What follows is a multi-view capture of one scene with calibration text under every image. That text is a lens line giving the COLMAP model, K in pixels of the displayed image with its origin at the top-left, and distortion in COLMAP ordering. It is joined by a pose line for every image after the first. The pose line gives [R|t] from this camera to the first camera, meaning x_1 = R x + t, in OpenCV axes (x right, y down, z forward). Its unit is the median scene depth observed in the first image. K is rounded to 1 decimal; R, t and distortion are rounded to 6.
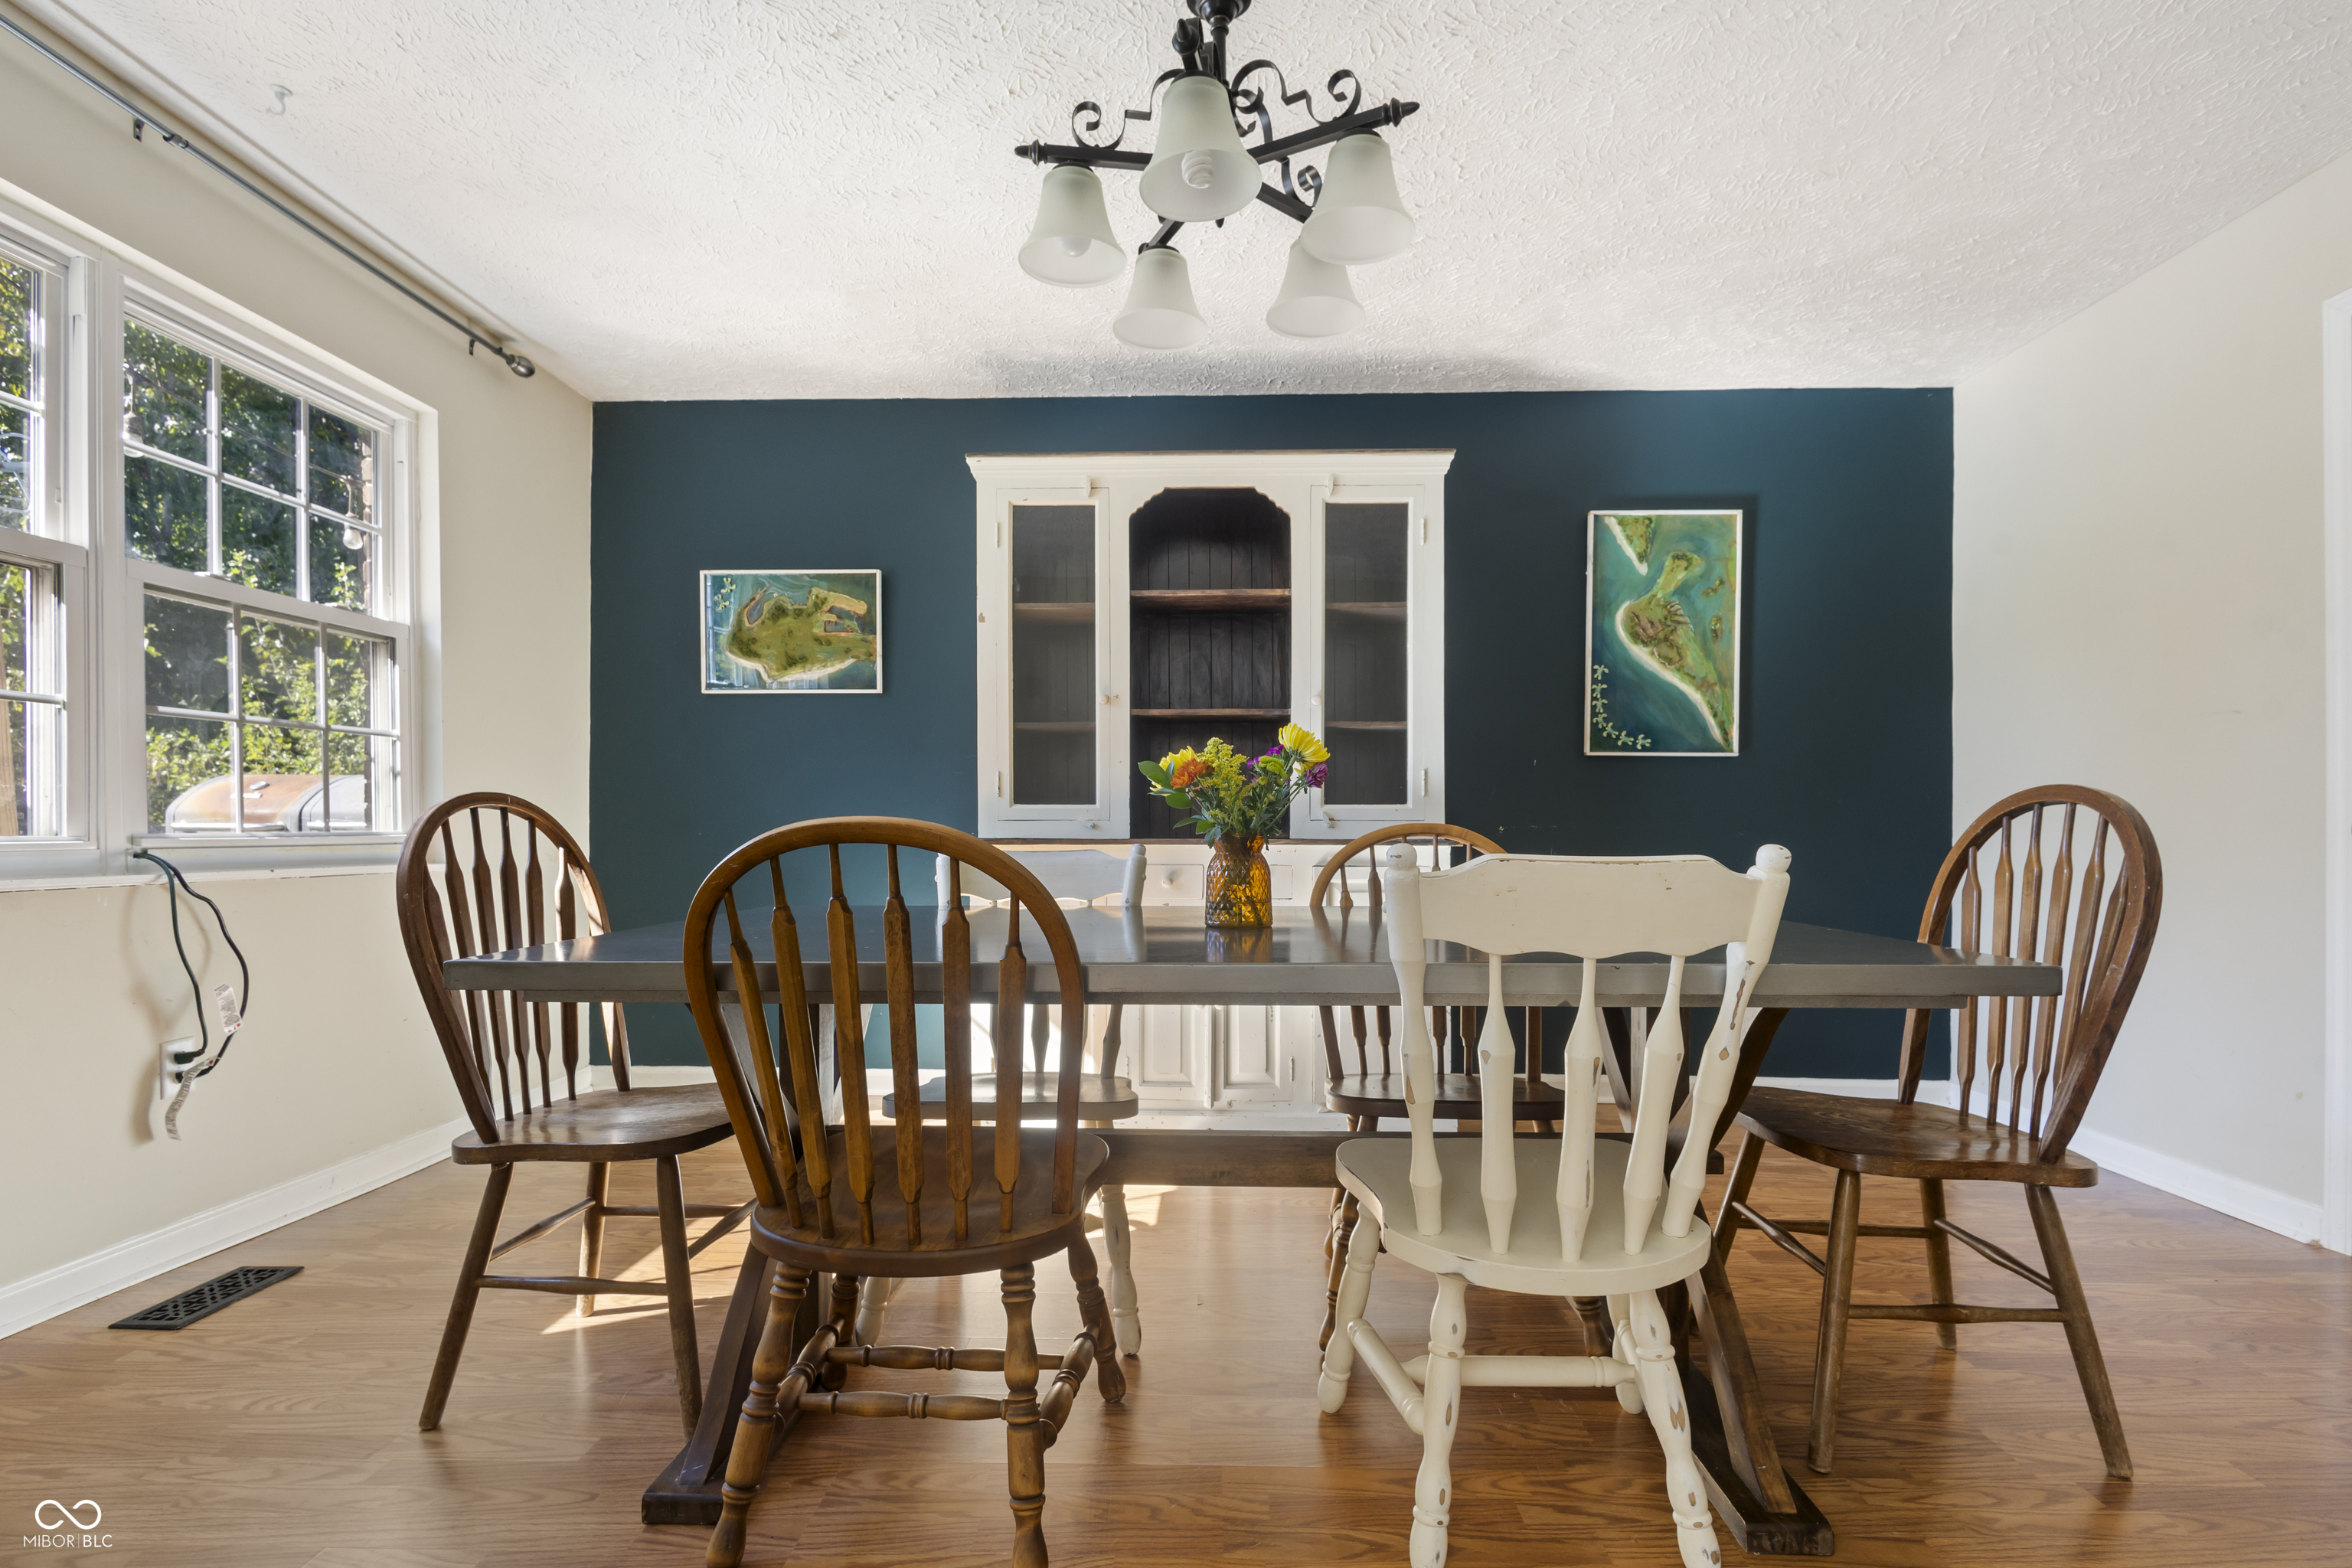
lens RADIAL K [[1096.2, 0, 1172.3], [0, 1096.2, 847.7], [0, 0, 1]] dist [-0.005355, -0.001023]
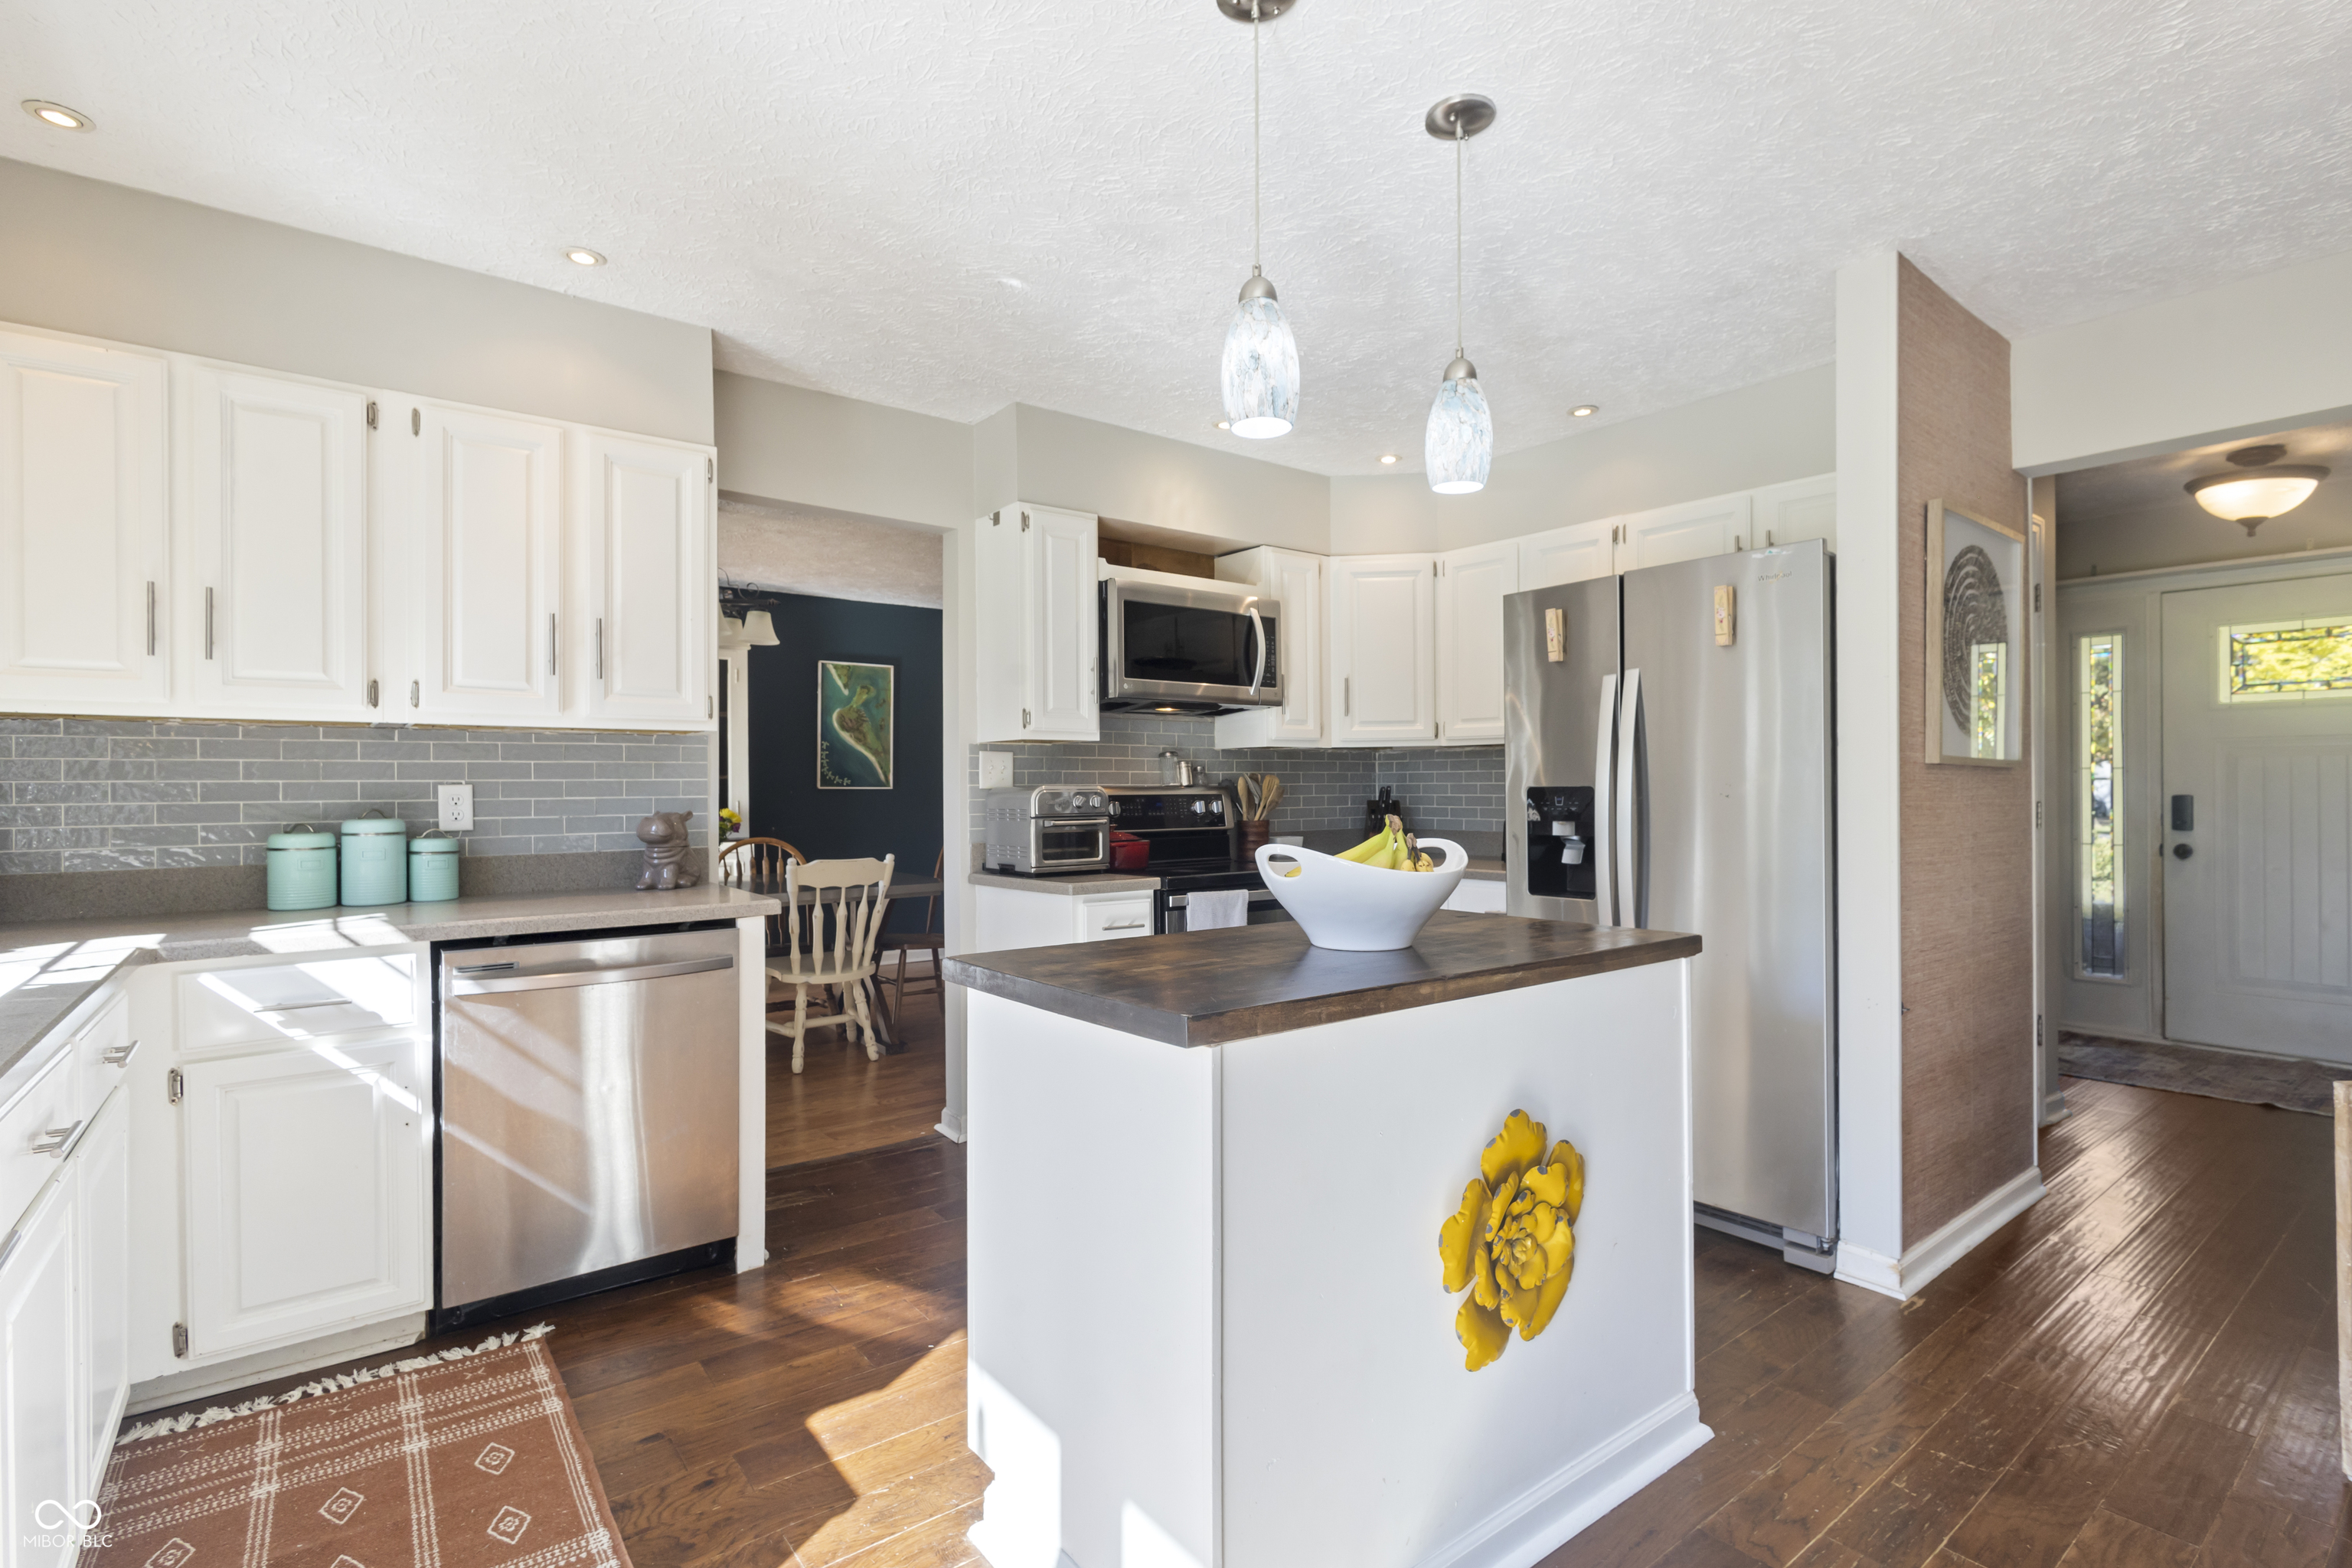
lens RADIAL K [[1096.2, 0, 1171.7], [0, 1096.2, 788.0], [0, 0, 1]] dist [-0.005355, -0.001023]
pose [[0.759985, -0.006900, 0.649905, -0.445976], [0.013715, 0.999891, -0.005421, -0.075454], [-0.649796, 0.013033, 0.759997, -0.958615]]
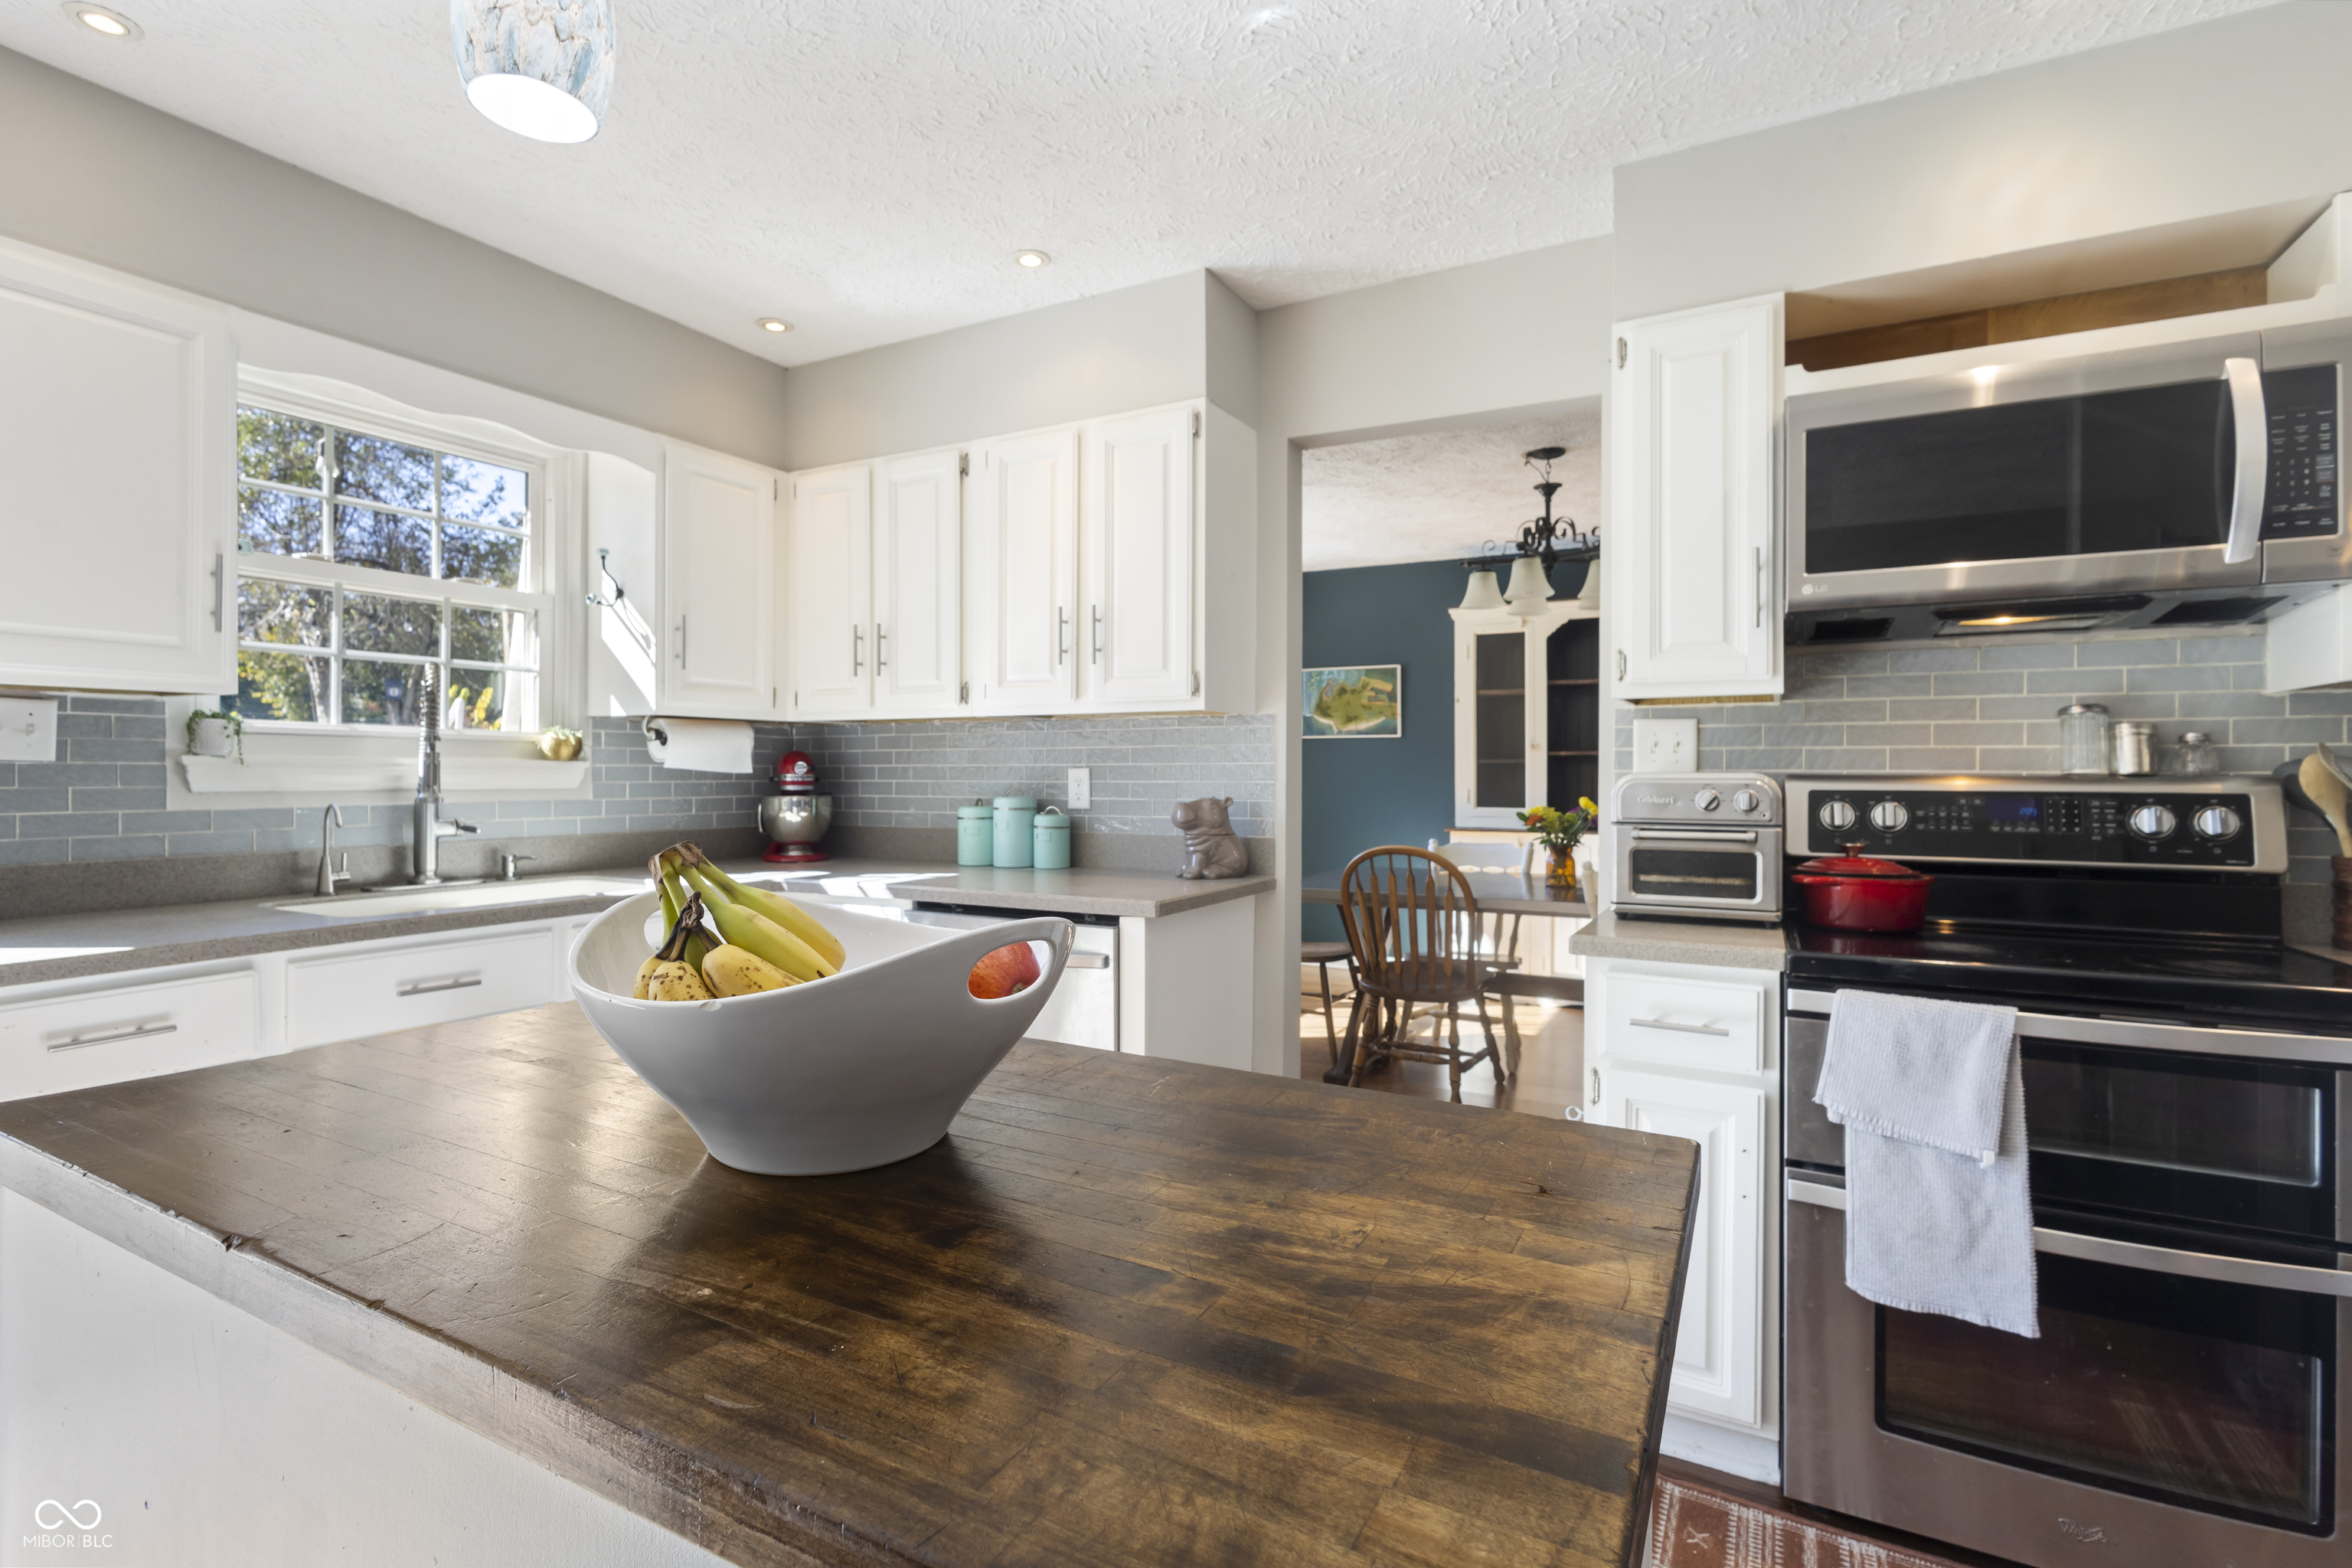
lens RADIAL K [[1096.2, 0, 1175.8], [0, 1096.2, 771.8], [0, 0, 1]] dist [-0.005355, -0.001023]
pose [[0.898733, -0.000520, -0.438496, 0.190861], [-0.003780, 0.999953, -0.008933, -0.078670], [0.438480, 0.009686, 0.898689, -0.777110]]
